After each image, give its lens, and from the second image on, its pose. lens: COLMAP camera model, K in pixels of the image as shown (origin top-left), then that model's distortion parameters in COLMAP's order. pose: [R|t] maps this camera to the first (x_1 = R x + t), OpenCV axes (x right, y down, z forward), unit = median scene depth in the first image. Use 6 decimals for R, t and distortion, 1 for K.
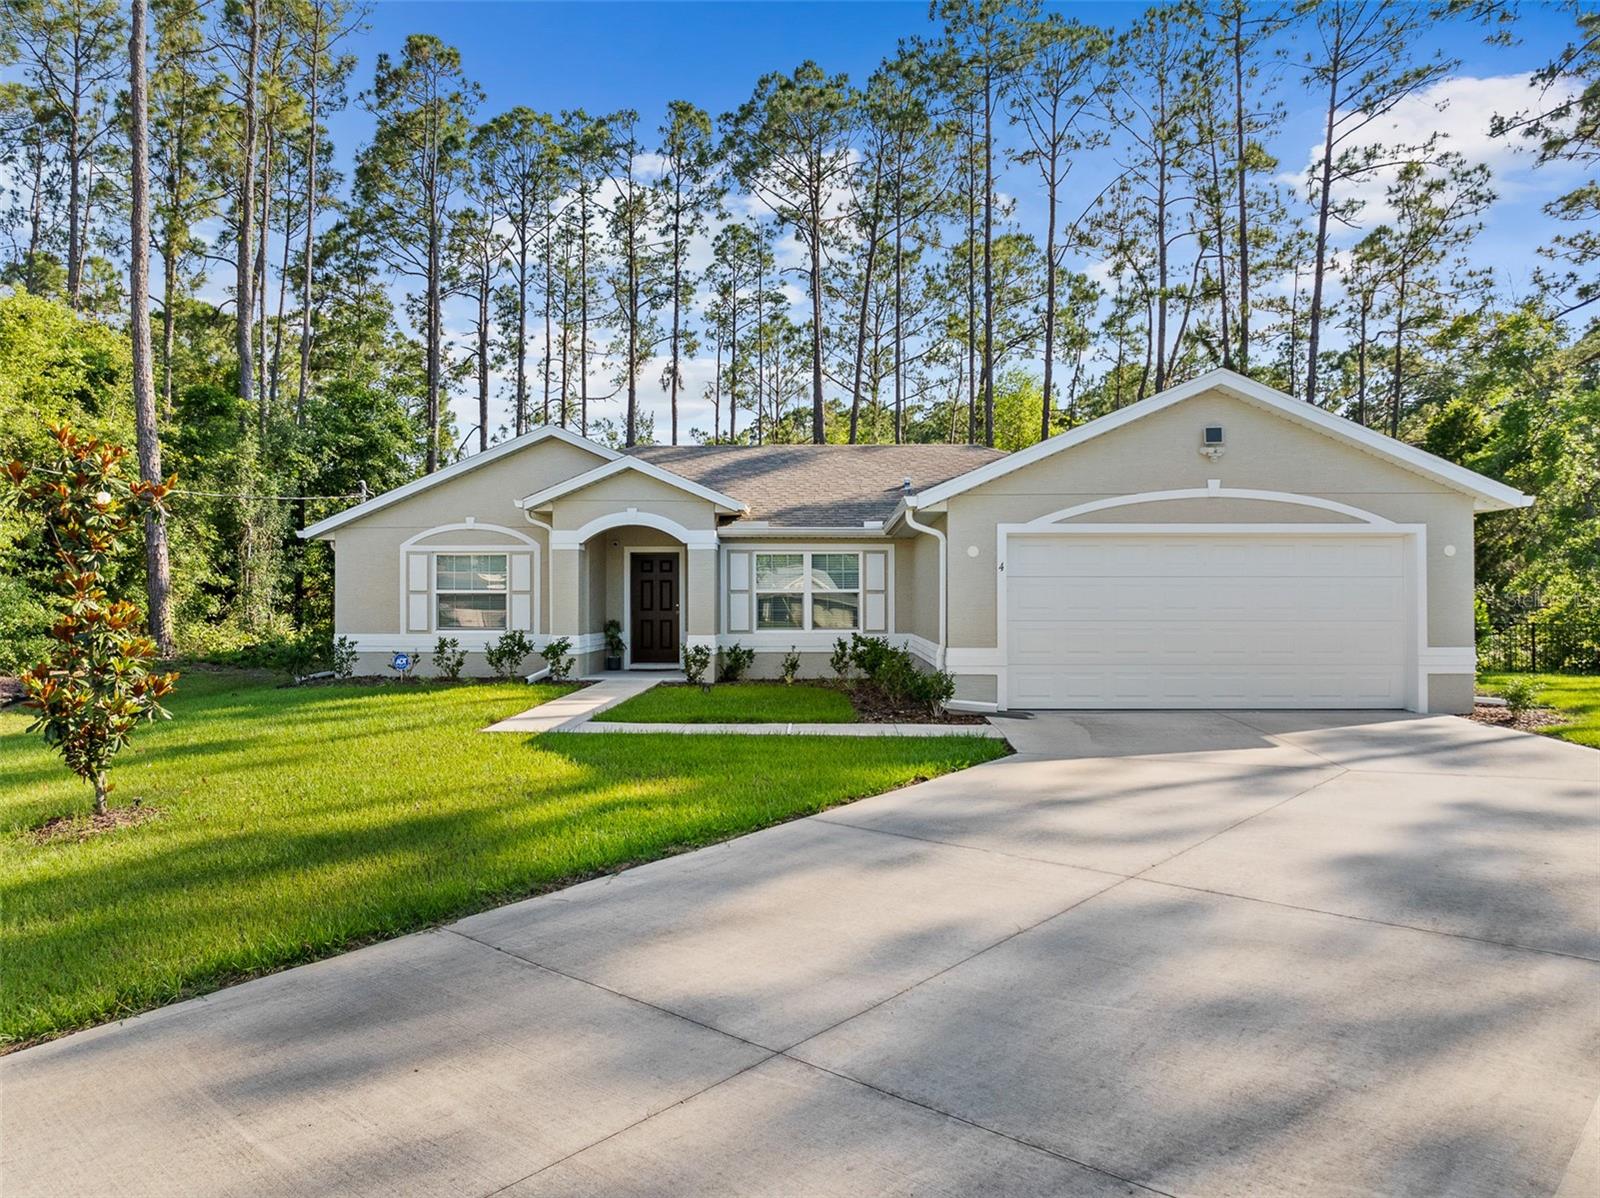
lens RADIAL K [[1138.9, 0, 812.6], [0, 1138.9, 600.8], [0, 0, 1]] dist [-0.032811, 0.001749]
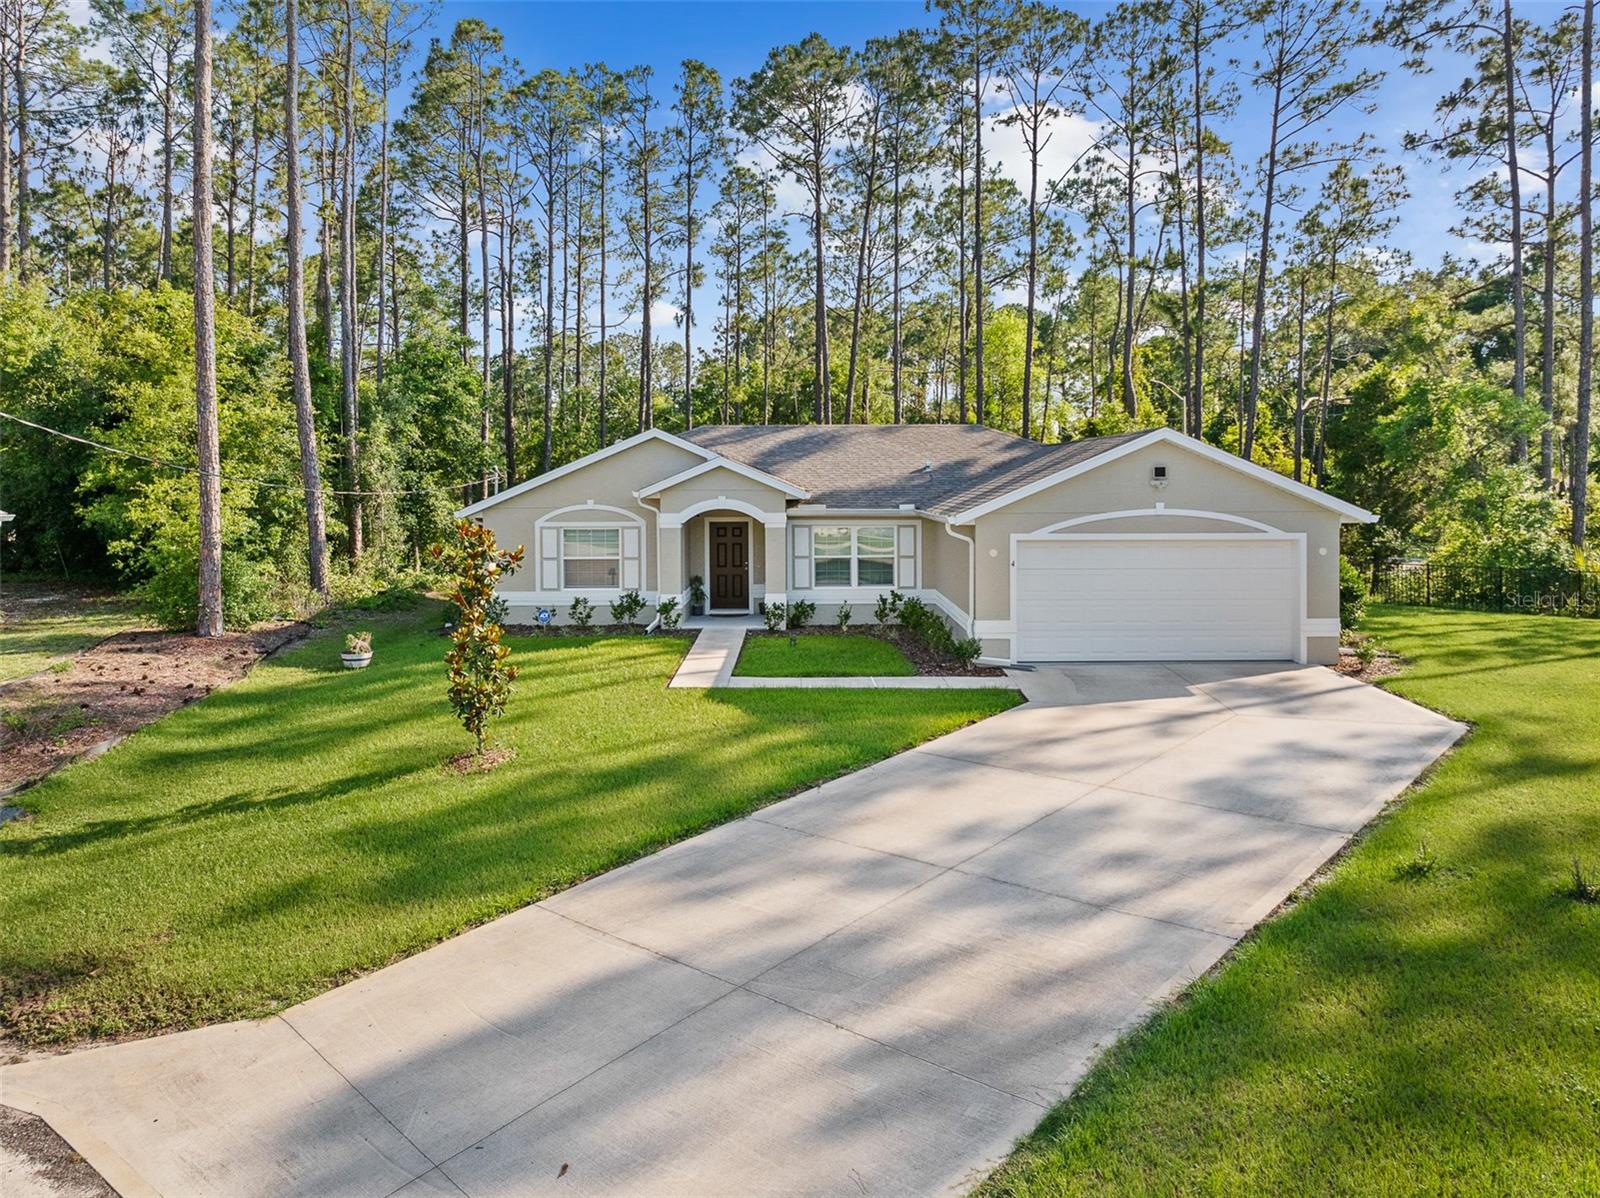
lens RADIAL K [[1138.9, 0, 821.0], [0, 1138.9, 511.4], [0, 0, 1]] dist [-0.032811, 0.001749]
pose [[0.999577, -0.004625, 0.028707, -0.043729], [0.004093, 0.999819, 0.018557, -0.046199], [-0.028788, -0.018432, 0.999416, -0.158929]]
